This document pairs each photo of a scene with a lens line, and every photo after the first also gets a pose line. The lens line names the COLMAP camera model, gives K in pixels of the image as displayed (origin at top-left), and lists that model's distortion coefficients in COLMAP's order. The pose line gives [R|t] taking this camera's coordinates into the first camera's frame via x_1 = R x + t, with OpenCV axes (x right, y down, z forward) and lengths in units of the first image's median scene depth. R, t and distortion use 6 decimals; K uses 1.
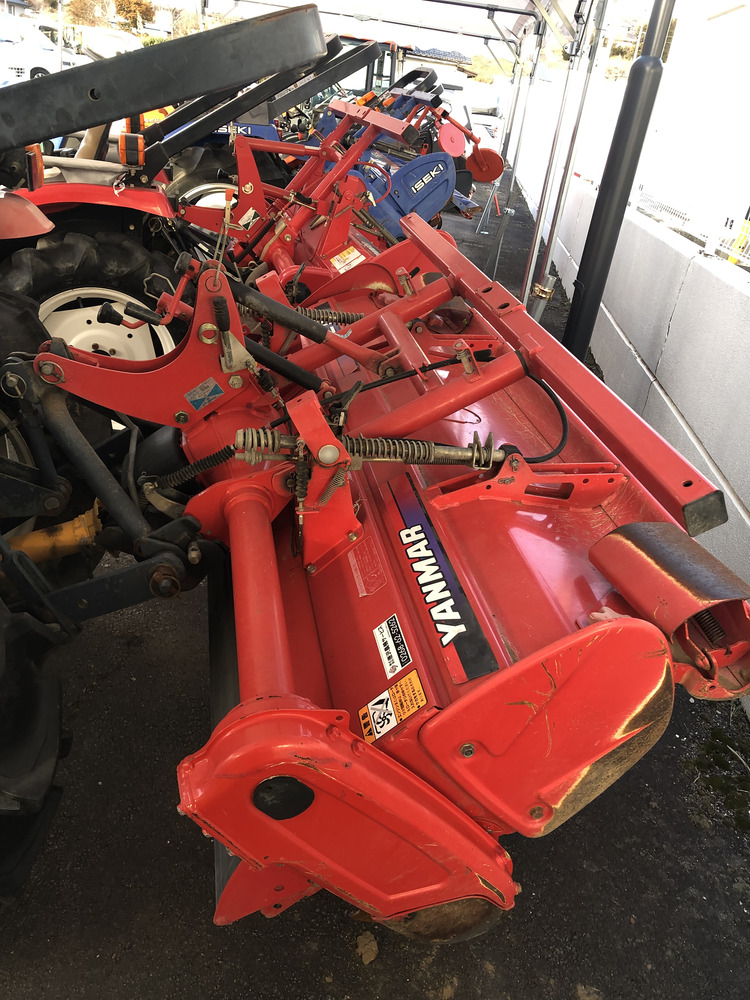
lens RADIAL K [[821.6, 0, 375.0], [0, 821.6, 500.0], [0, 0, 1]] dist [0.015476, 0.004105]
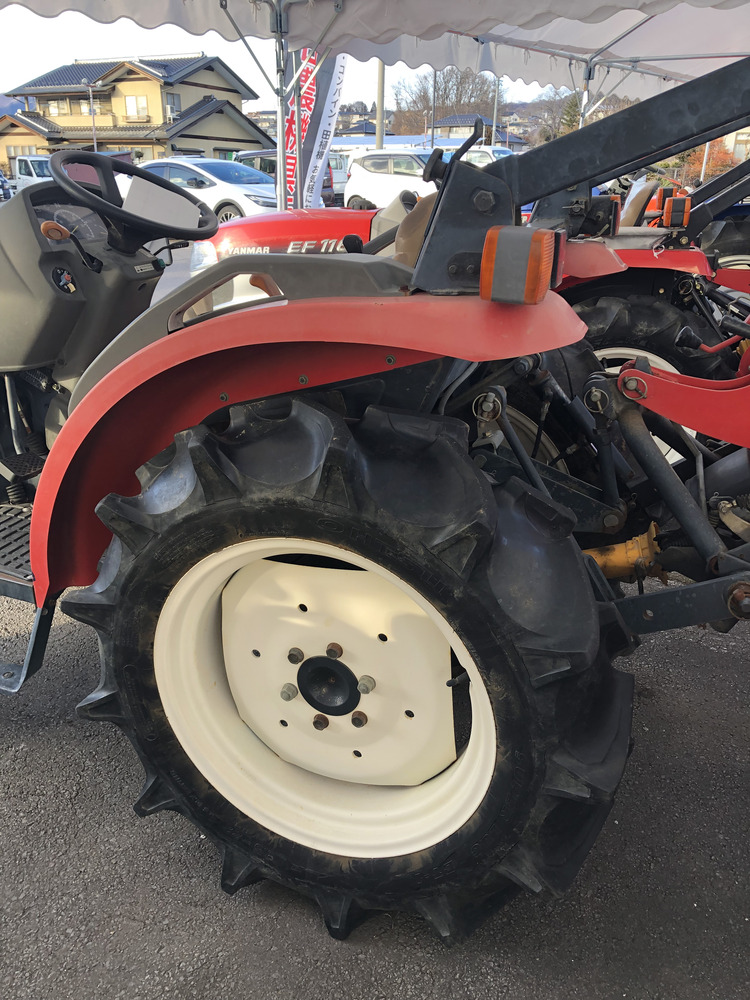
lens RADIAL K [[835.5, 0, 375.0], [0, 835.5, 500.0], [0, 0, 1]] dist [0.021232, -0.011175]
pose [[0.861906, 0.069143, -0.502332, -0.122355], [-0.128407, 0.988131, -0.084310, 0.099535], [0.490540, 0.137170, 0.860555, -0.032495]]
